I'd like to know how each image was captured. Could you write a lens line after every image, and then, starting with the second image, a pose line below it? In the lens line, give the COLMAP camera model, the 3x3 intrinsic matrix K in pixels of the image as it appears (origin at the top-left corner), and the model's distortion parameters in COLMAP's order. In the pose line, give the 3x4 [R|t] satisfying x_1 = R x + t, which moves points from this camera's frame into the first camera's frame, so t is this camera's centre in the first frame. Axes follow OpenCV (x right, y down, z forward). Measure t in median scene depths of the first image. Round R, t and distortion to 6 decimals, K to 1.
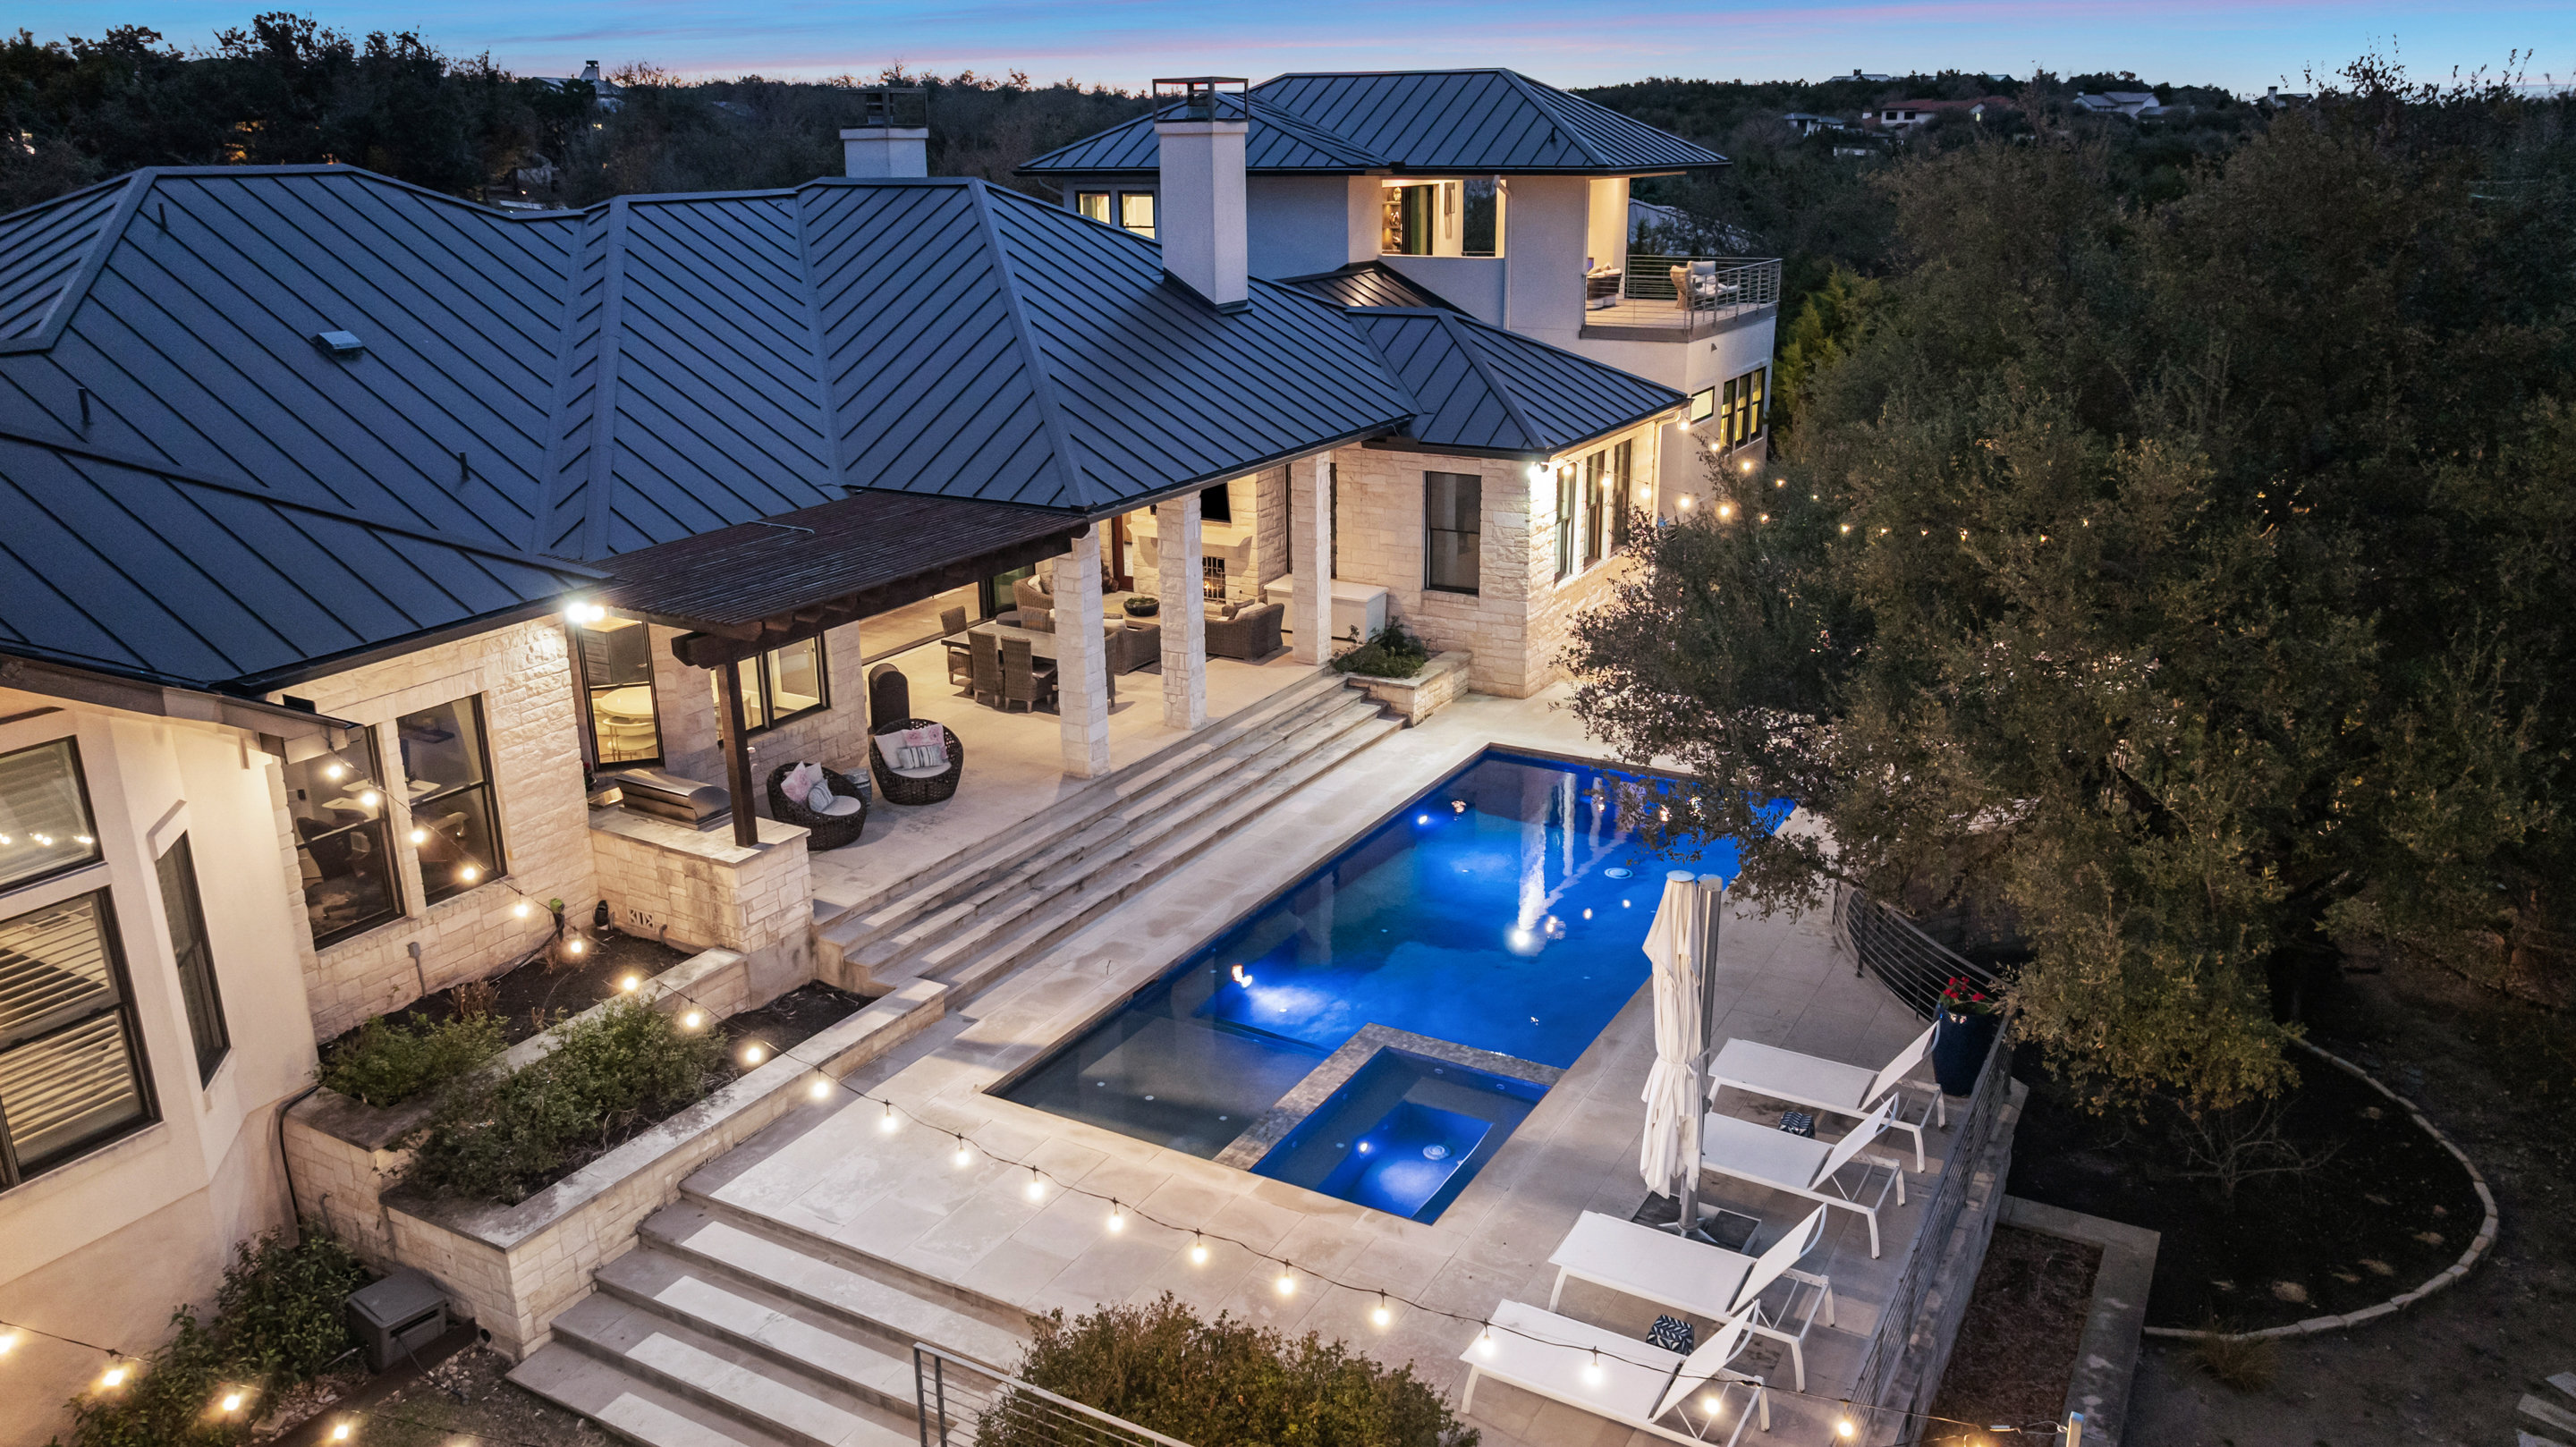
lens RADIAL K [[1851.5, 0, 1288.0], [0, 1851.5, 723.5], [0, 0, 1]] dist [-0.011728, -0.005979]
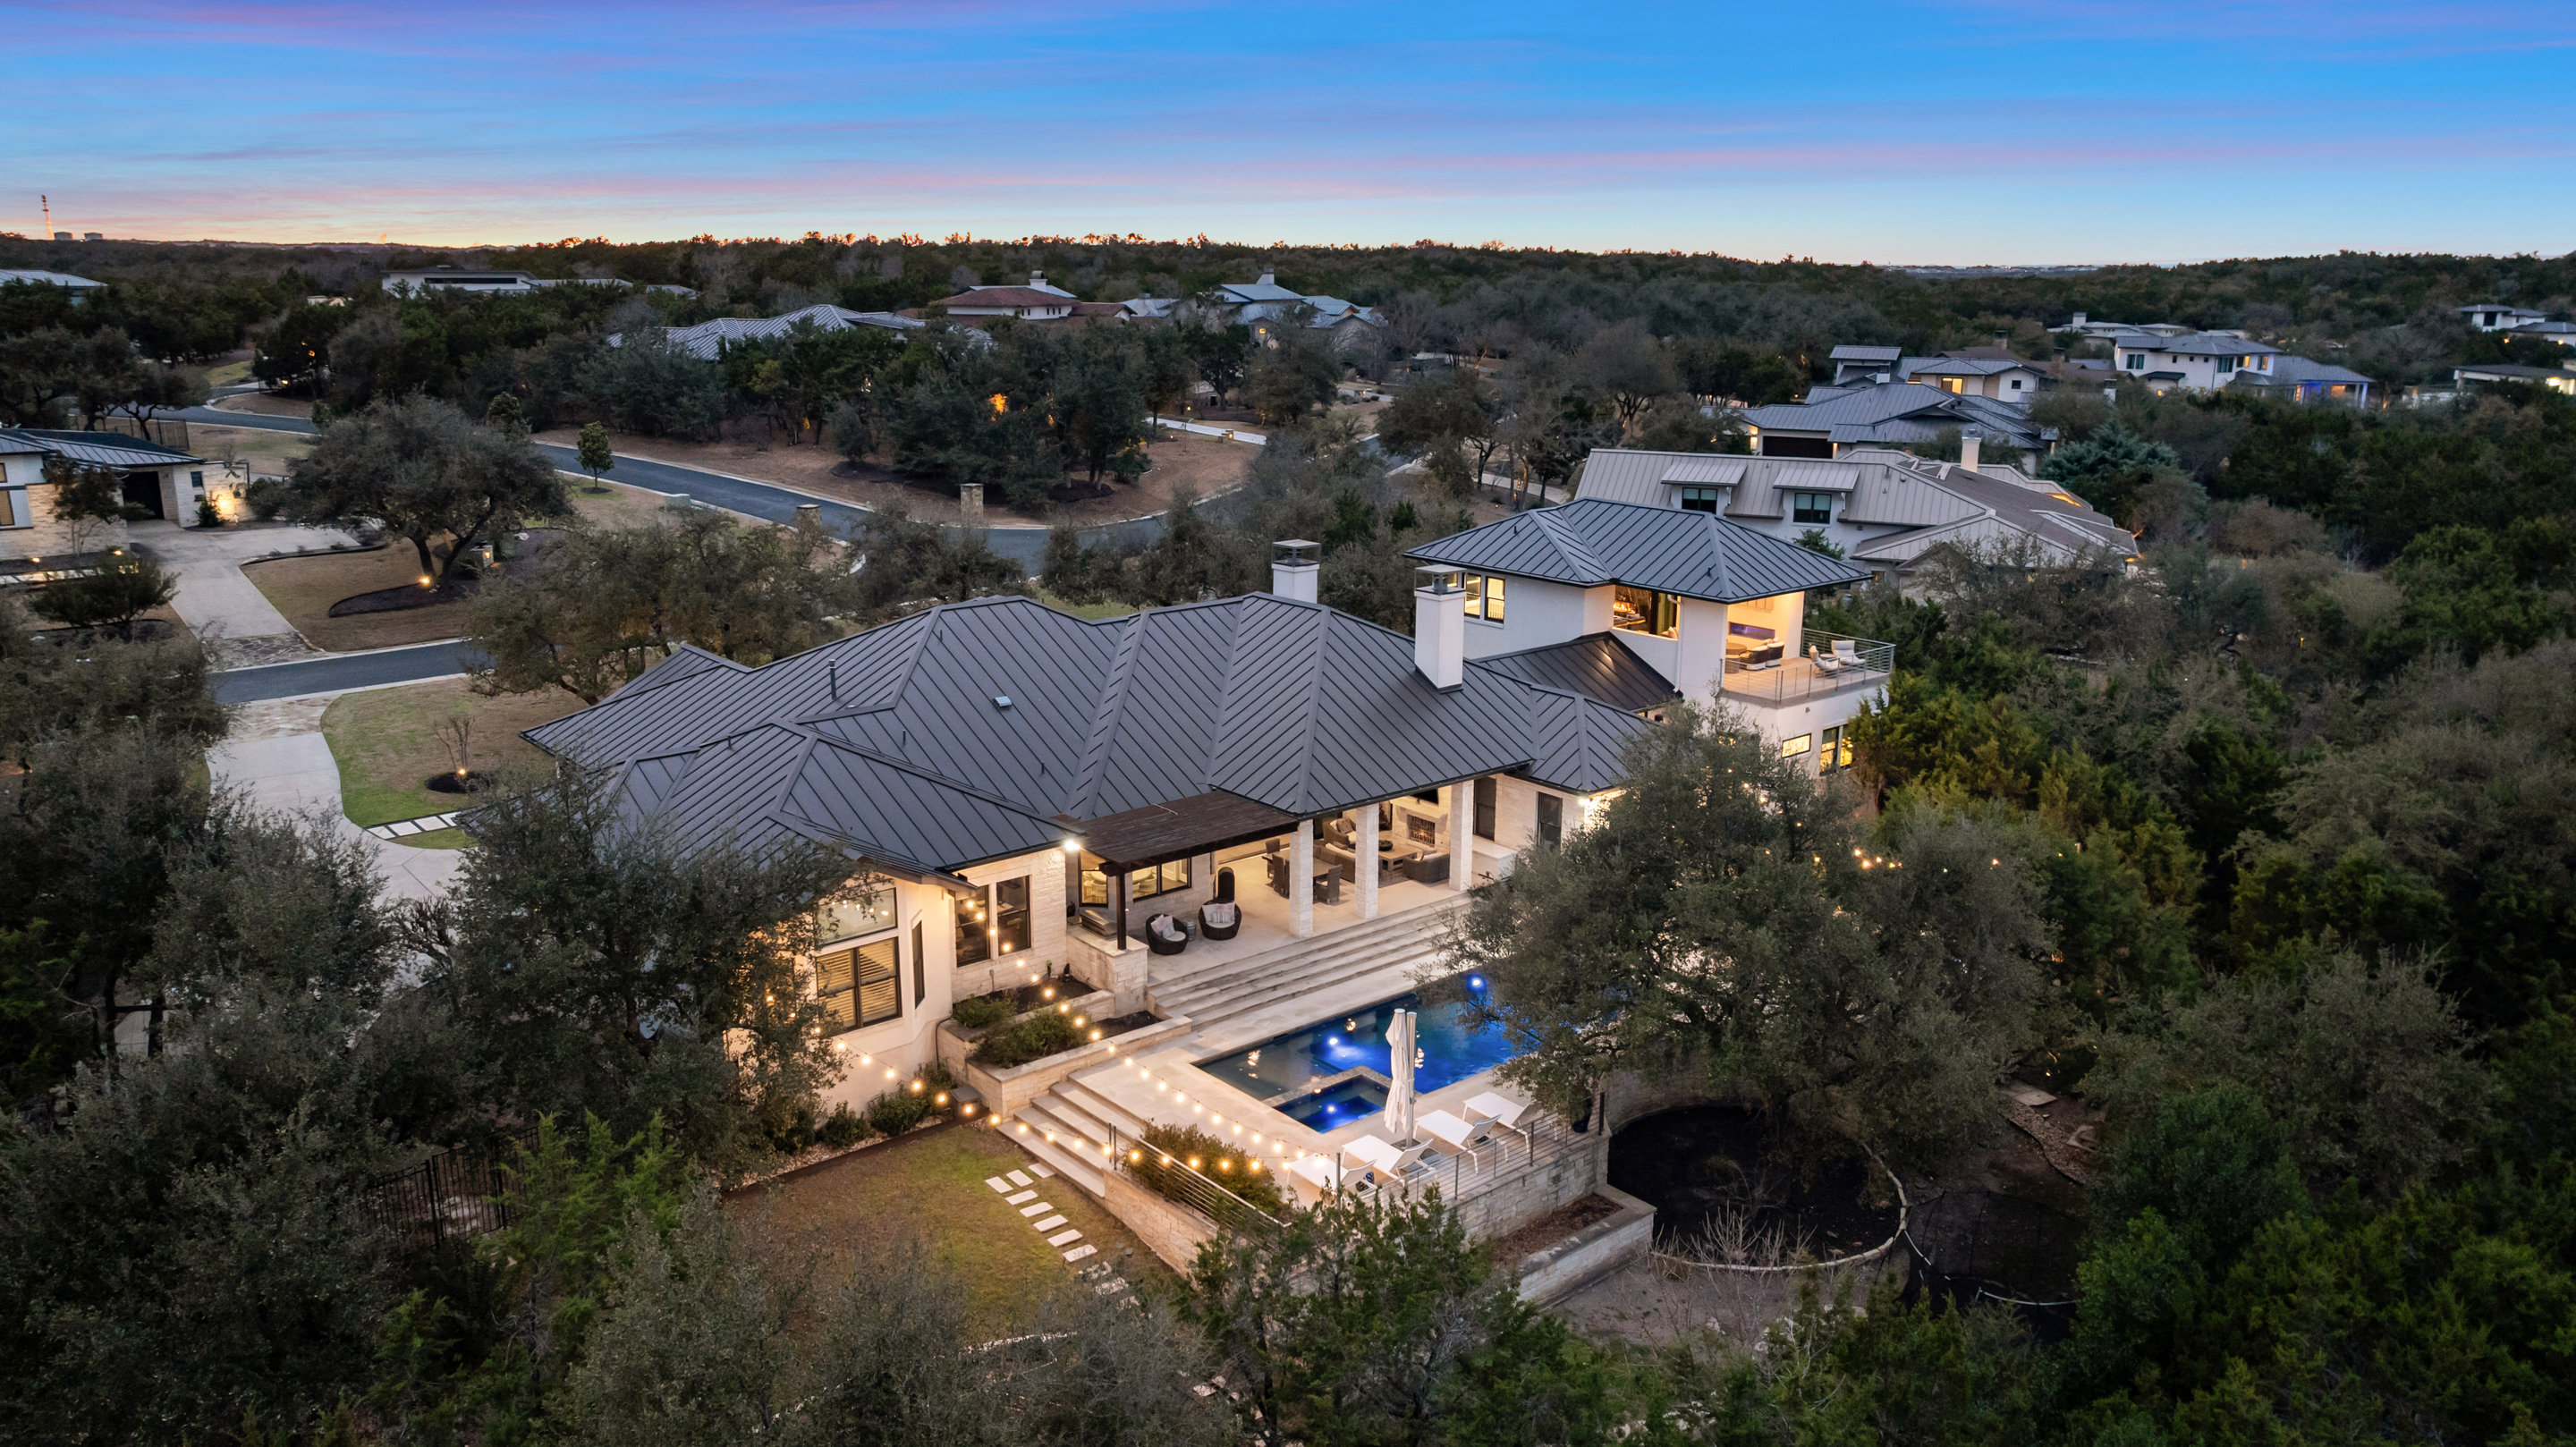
lens RADIAL K [[1851.5, 0, 1288.0], [0, 1851.5, 723.5], [0, 0, 1]] dist [-0.011728, -0.005979]
pose [[0.938731, 0.099210, -0.330063, 0.599671], [-0.119476, 0.991964, -0.041639, -0.134050], [0.323279, 0.078522, 0.943040, -1.087224]]
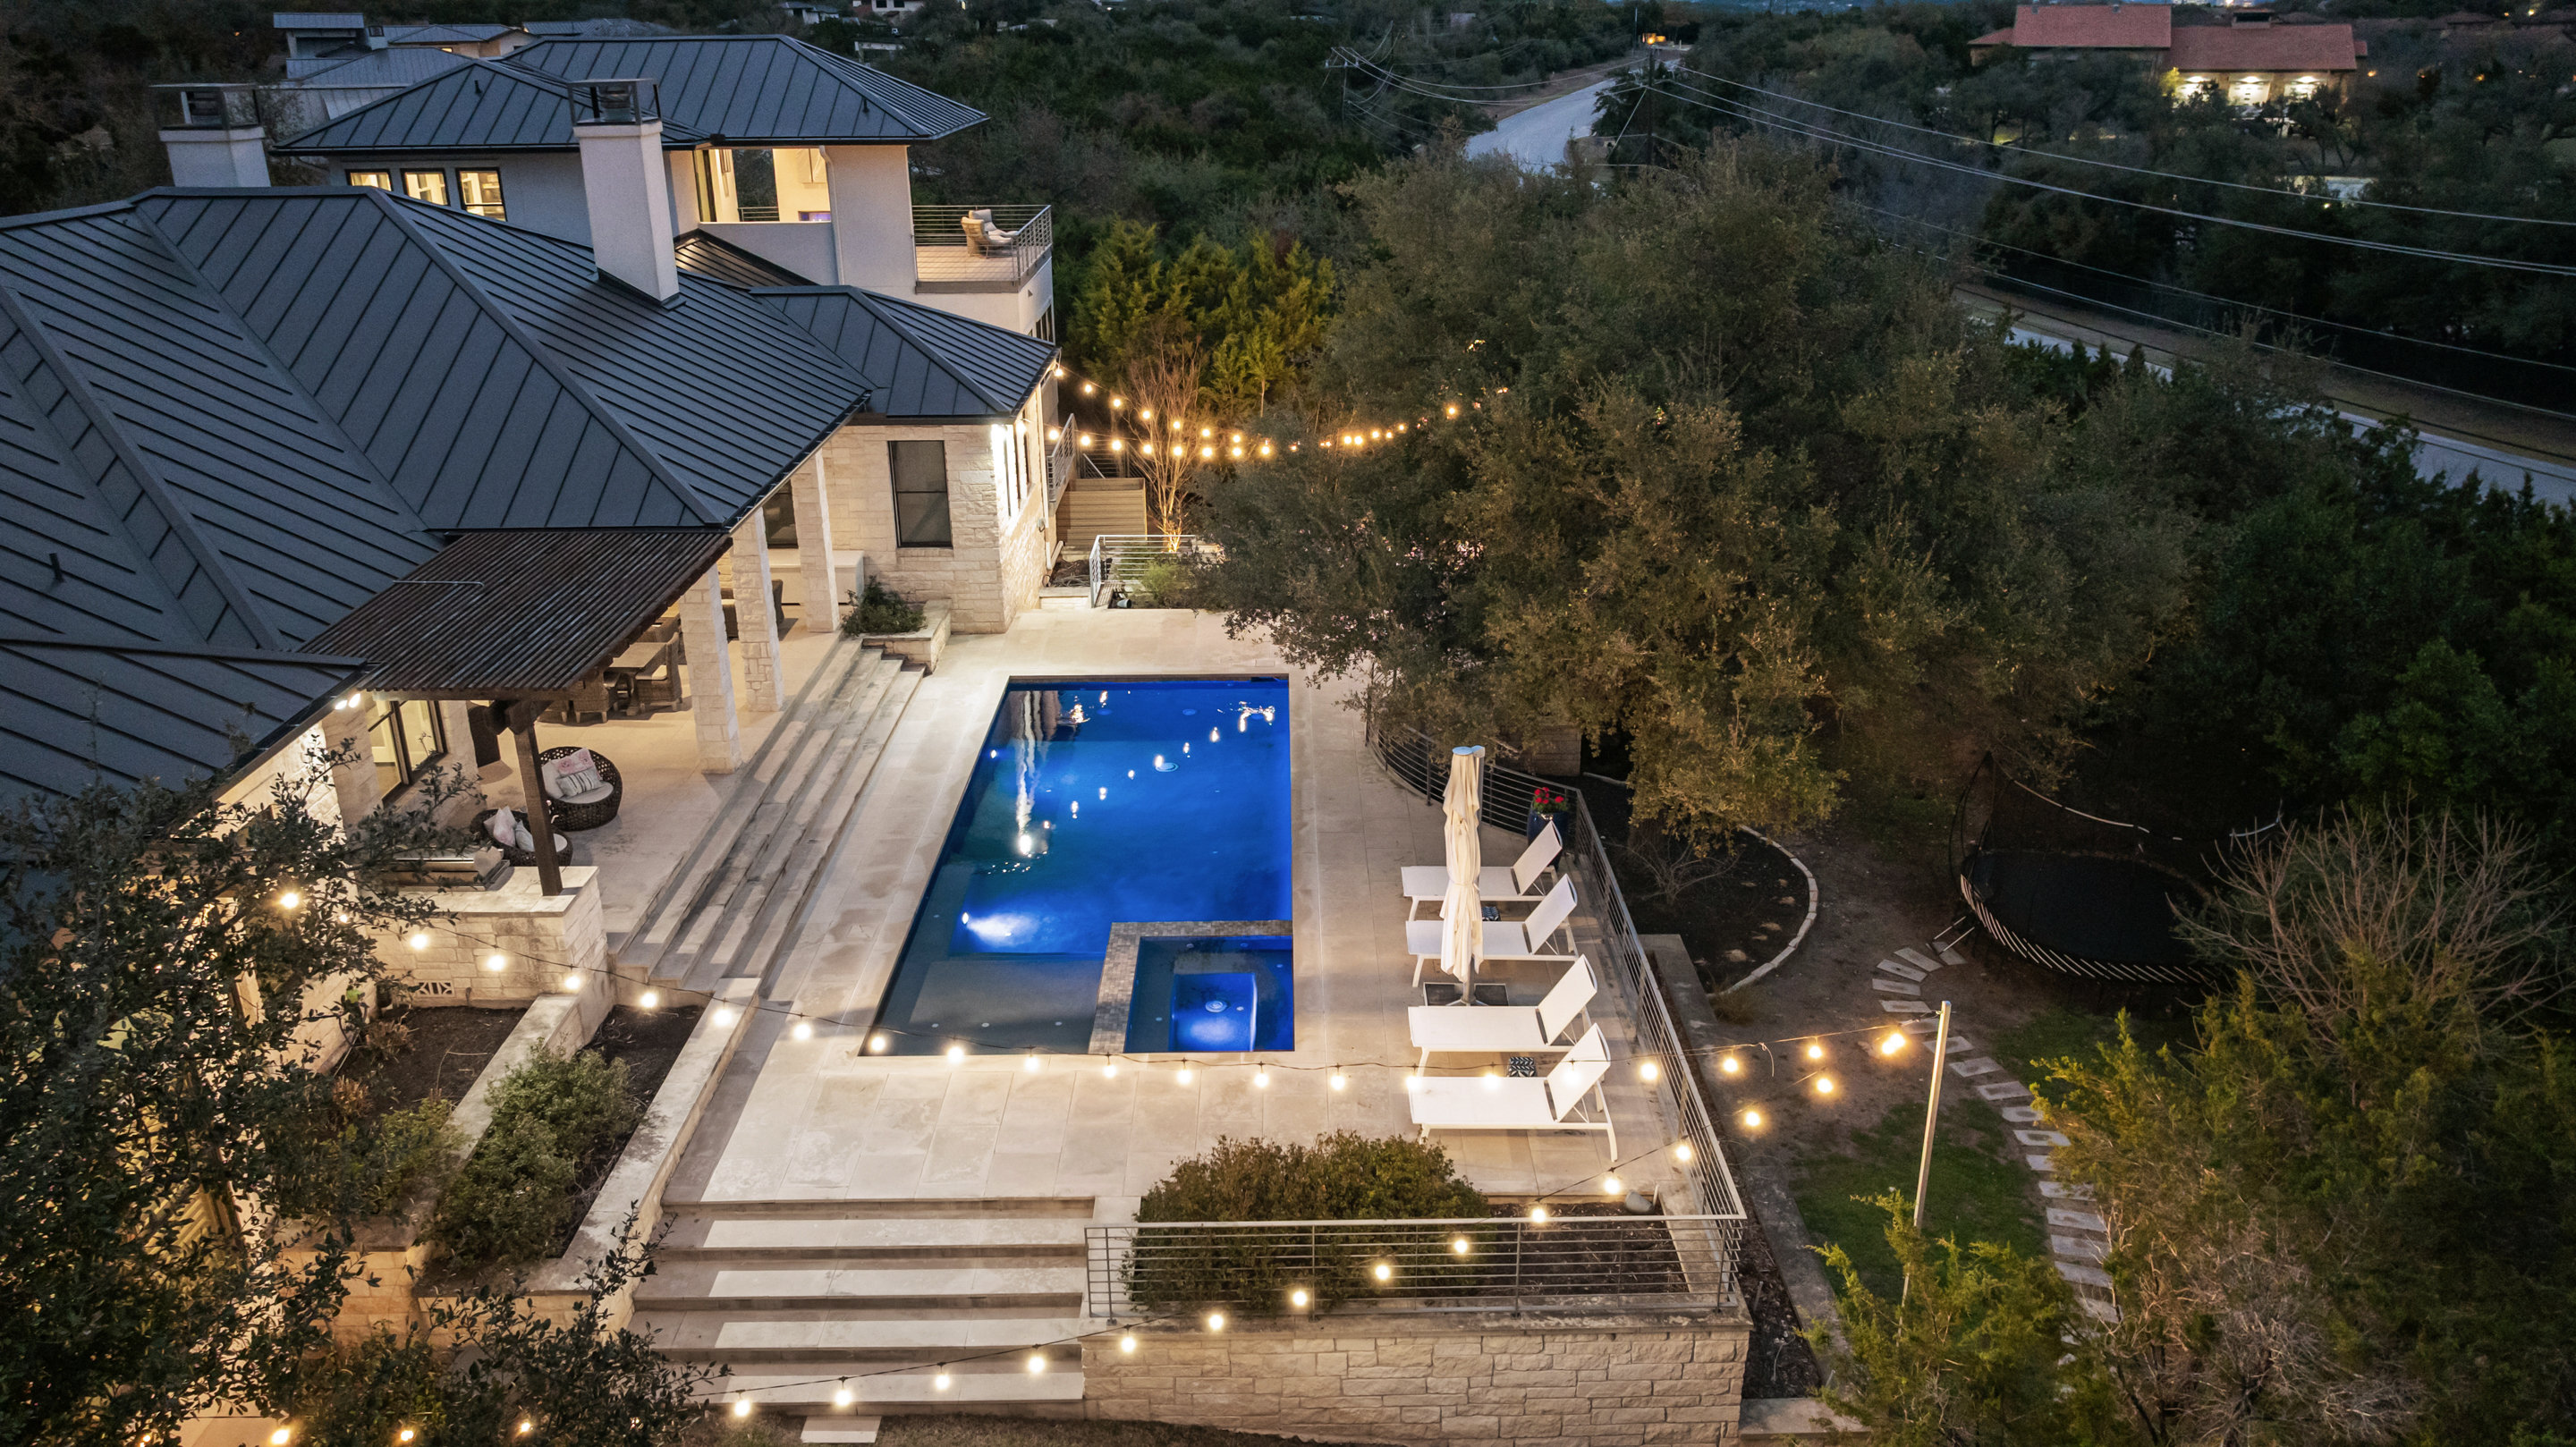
lens RADIAL K [[1823.3, 0, 1290.6], [0, 1823.3, 732.8], [0, 0, 1]] dist [-0.009591, -0.001795]
pose [[0.866530, -0.181495, 0.464958, -0.347429], [0.149478, 0.983154, 0.105192, -0.061344], [-0.476217, -0.021651, 0.879061, -0.089589]]
